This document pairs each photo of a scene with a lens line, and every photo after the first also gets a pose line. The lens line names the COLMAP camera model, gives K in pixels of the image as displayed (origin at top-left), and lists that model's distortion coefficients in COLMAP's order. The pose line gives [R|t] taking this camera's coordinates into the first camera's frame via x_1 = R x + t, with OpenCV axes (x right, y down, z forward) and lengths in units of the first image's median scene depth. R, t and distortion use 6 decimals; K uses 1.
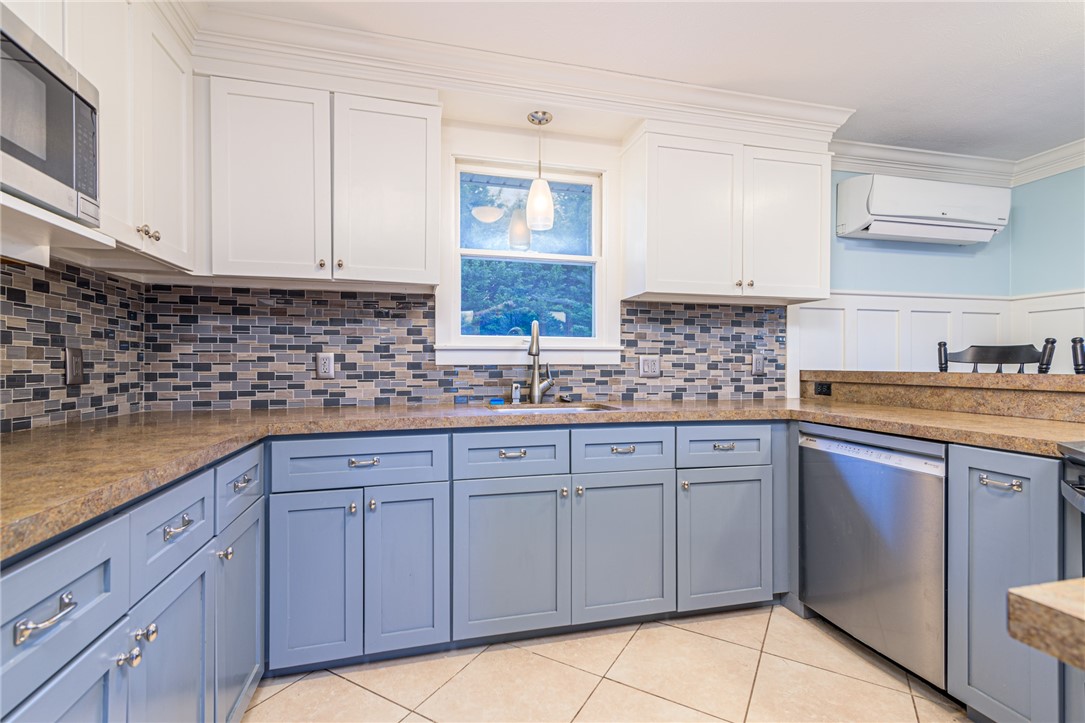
lens RADIAL K [[491.9, 0, 541.4], [0, 491.9, 362.9], [0, 0, 1]] dist [0.018886, -0.002325]
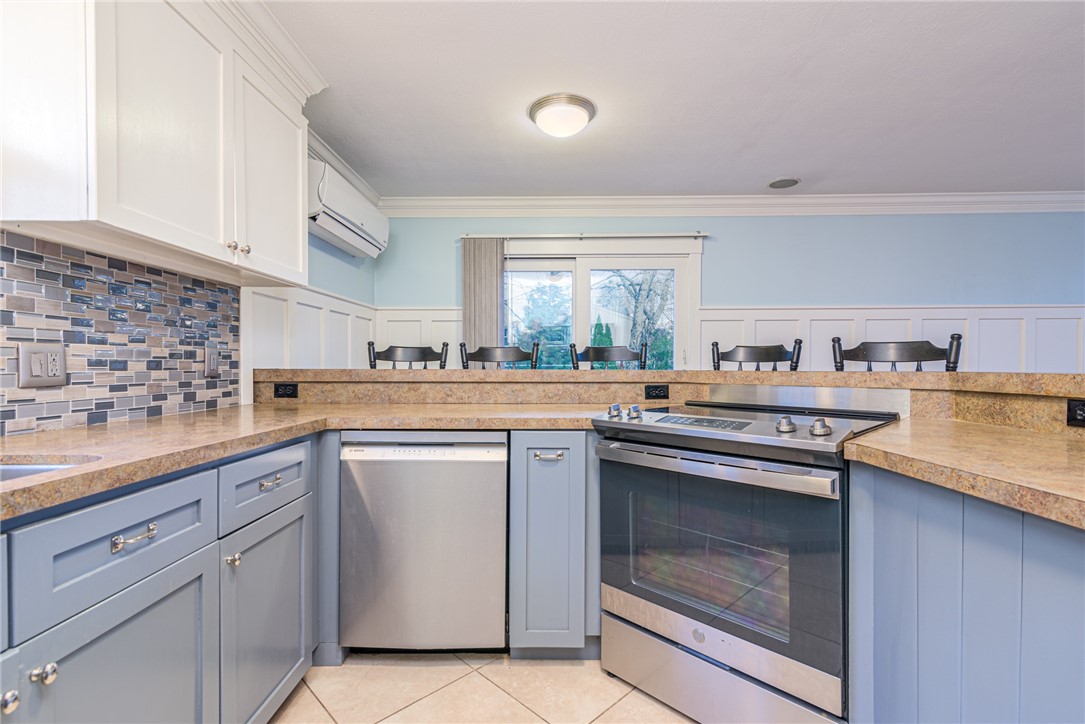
lens RADIAL K [[491.9, 0, 540.6], [0, 491.9, 365.8], [0, 0, 1]] dist [0.018886, -0.002325]
pose [[0.262213, -0.006956, 0.964985, -0.146370], [-0.003935, 0.999958, 0.008277, 0.001056], [-0.965002, -0.005968, 0.262174, 0.357077]]
